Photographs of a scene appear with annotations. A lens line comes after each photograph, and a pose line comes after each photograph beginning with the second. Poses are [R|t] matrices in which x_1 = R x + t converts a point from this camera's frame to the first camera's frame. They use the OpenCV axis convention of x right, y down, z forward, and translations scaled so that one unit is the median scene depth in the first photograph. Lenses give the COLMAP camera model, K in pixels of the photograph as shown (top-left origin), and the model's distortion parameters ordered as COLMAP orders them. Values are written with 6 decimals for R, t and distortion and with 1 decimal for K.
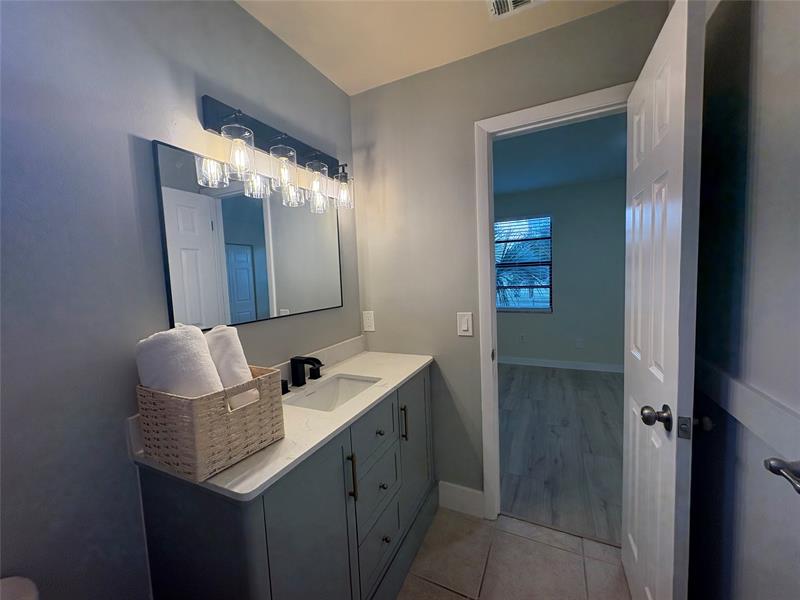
lens RADIAL K [[318.9, 0, 399.8], [0, 318.9, 299.7], [0, 0, 1]] dist [0.000505, 0.000057]
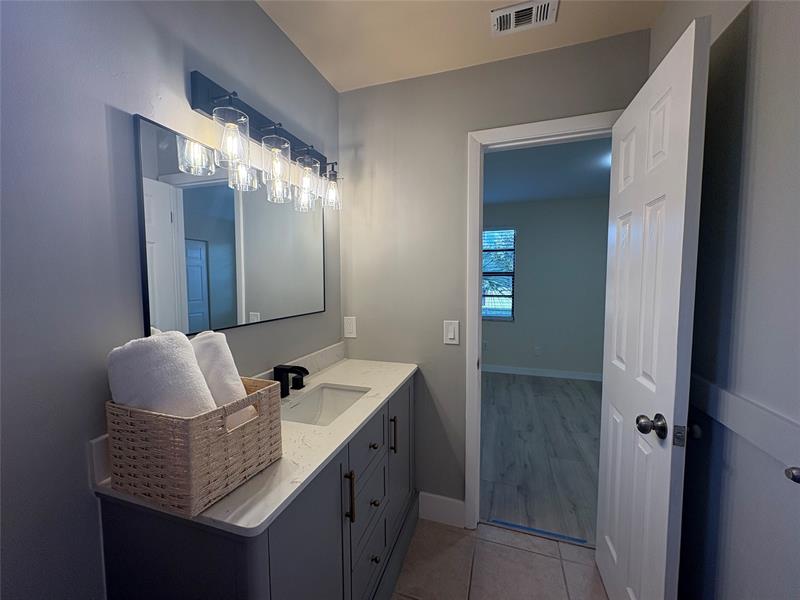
lens RADIAL K [[318.9, 0, 399.8], [0, 318.9, 299.7], [0, 0, 1]] dist [0.000505, 0.000057]
pose [[0.990361, 0.031279, 0.134930, -0.109575], [-0.029256, 0.999428, -0.016951, -0.004402], [-0.135383, 0.012840, 0.990710, 0.038120]]
